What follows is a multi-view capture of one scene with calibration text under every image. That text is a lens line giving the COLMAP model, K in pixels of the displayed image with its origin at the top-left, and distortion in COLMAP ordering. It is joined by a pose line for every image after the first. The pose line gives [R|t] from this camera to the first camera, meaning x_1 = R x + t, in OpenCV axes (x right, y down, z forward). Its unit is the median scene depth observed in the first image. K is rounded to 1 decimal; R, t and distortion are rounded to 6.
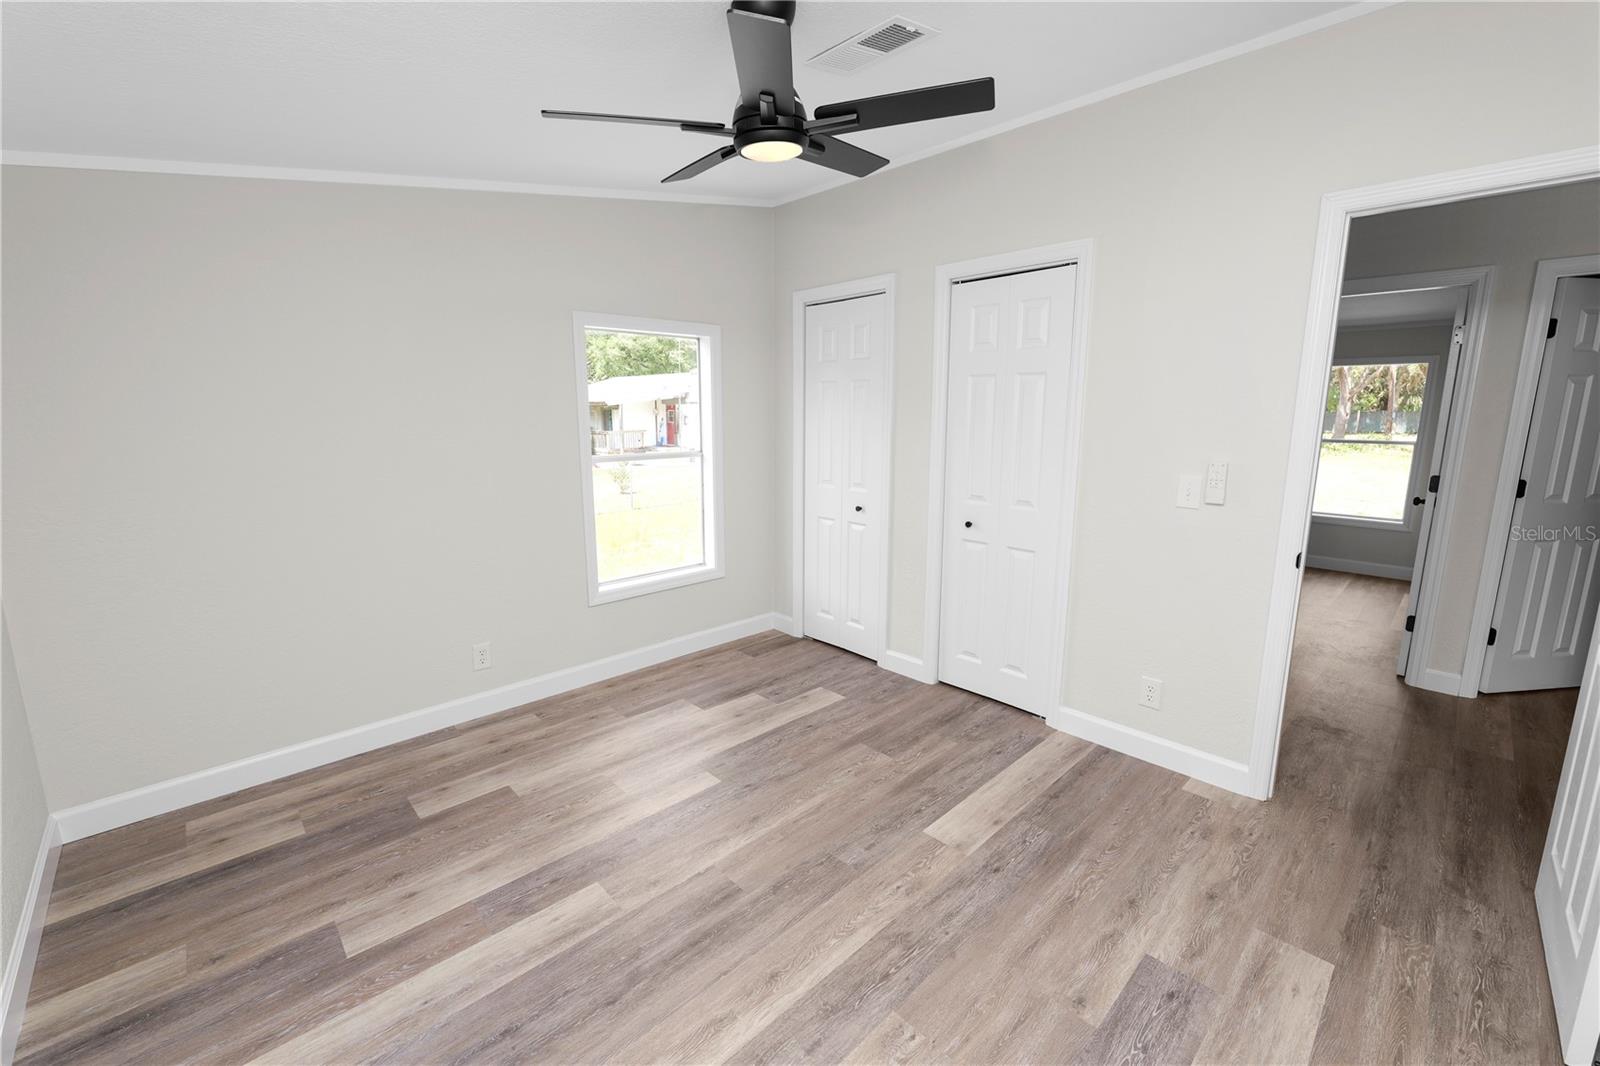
lens RADIAL K [[649.0, 0, 800.0], [0, 649.0, 526.8], [0, 0, 1]] dist [-0.012244, 0.000708]
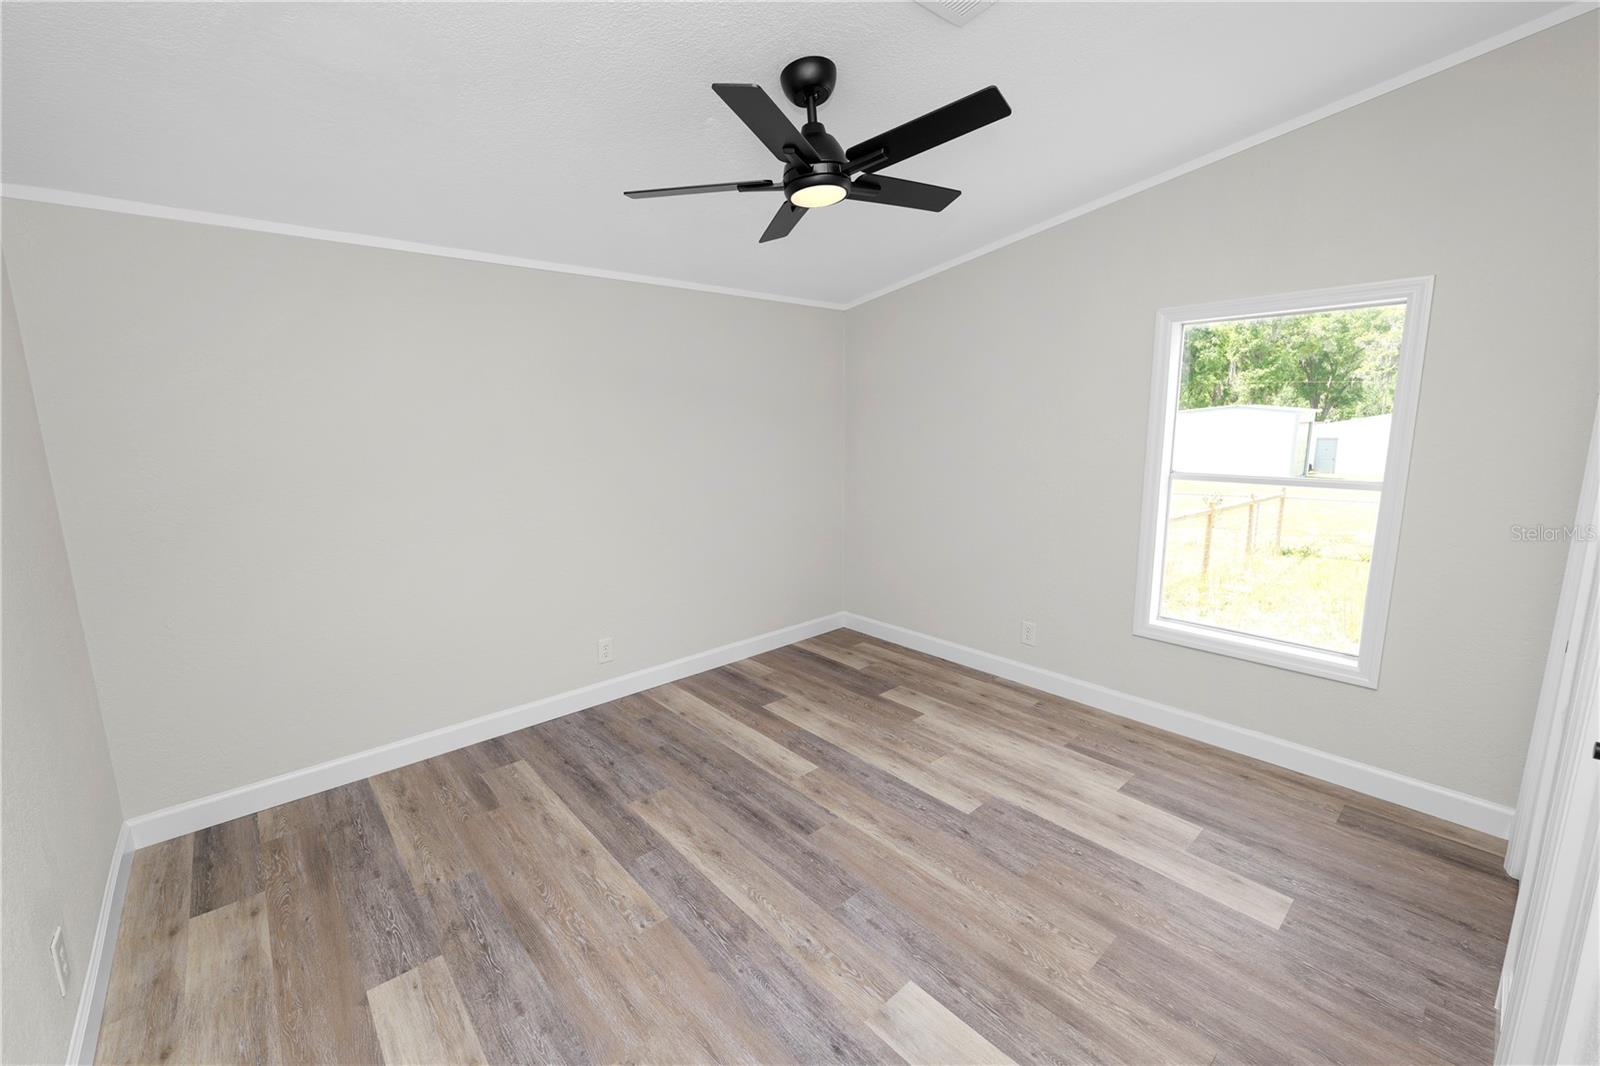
lens RADIAL K [[649.0, 0, 800.0], [0, 649.0, 526.8], [0, 0, 1]] dist [-0.012244, 0.000708]
pose [[-0.036237, 0.169902, -0.984794, 0.833977], [-0.161713, 0.971457, 0.173552, -0.157253], [0.986172, 0.165543, -0.007727, 0.770838]]
